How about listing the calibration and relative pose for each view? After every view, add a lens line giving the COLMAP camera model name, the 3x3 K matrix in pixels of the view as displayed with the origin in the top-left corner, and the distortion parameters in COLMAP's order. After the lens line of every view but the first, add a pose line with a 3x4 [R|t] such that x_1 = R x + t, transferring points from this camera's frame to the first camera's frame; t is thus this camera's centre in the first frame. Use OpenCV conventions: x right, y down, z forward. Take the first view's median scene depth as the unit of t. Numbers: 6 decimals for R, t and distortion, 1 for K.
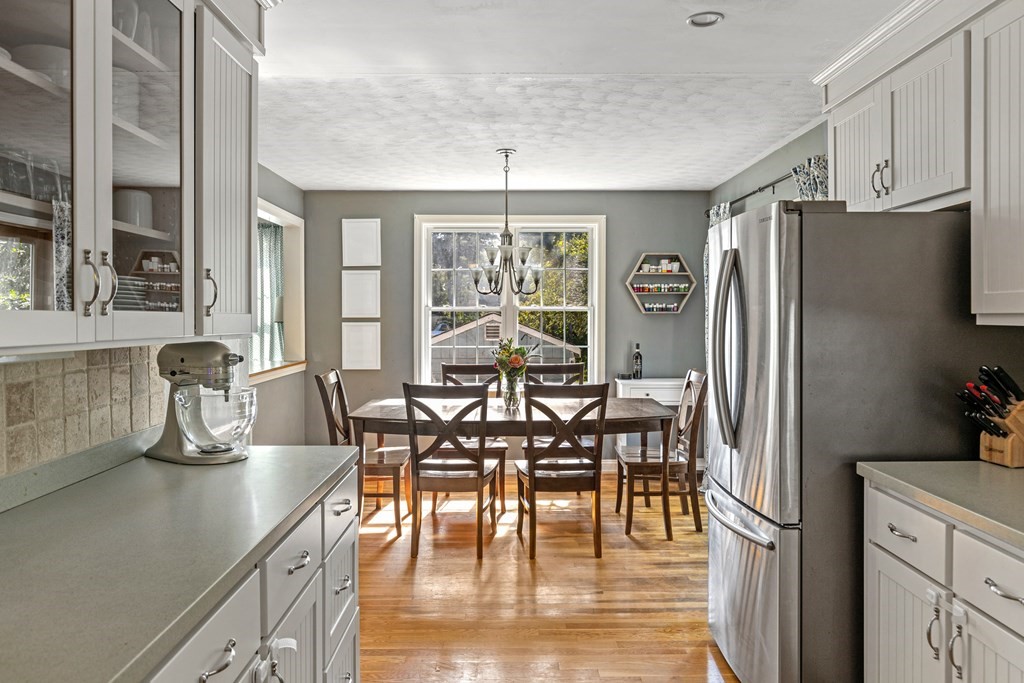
lens RADIAL K [[715.7, 0, 509.2], [0, 715.7, 324.6], [0, 0, 1]] dist [0.016122, -0.020016]
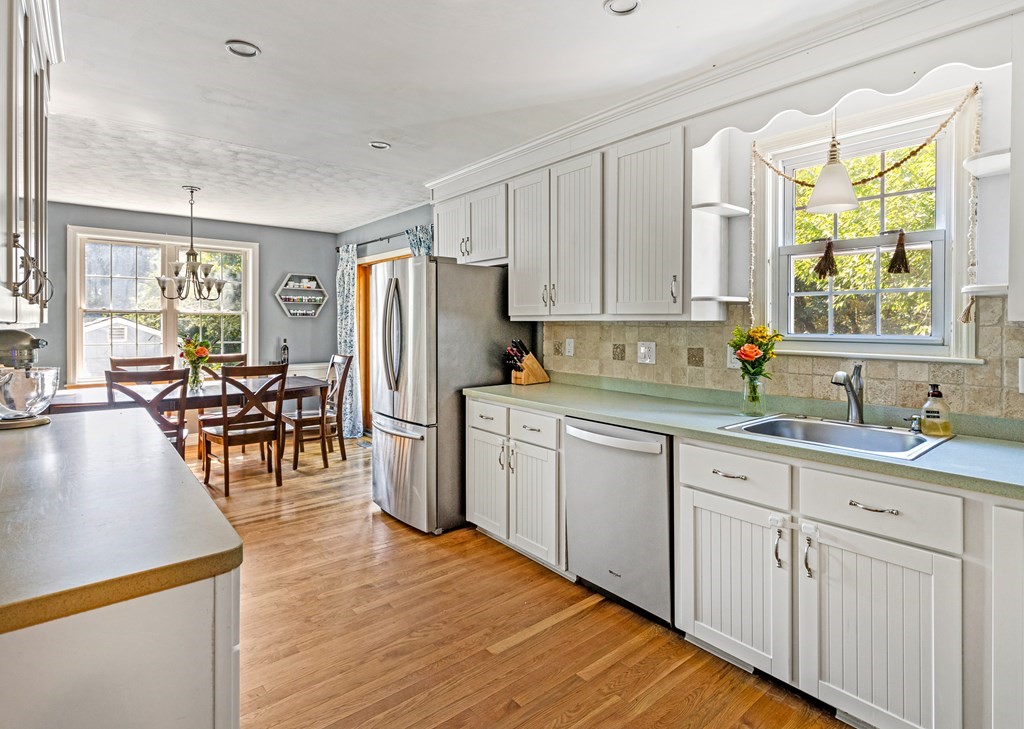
lens RADIAL K [[525.4, 0, 538.4], [0, 525.4, 325.0], [0, 0, 1]] dist [0.000012, 0.000786]
pose [[0.765667, 0.002166, 0.643234, -0.168229], [0.002626, 0.999975, -0.006493, 0.013107], [-0.643232, 0.006660, 0.765642, -0.147292]]
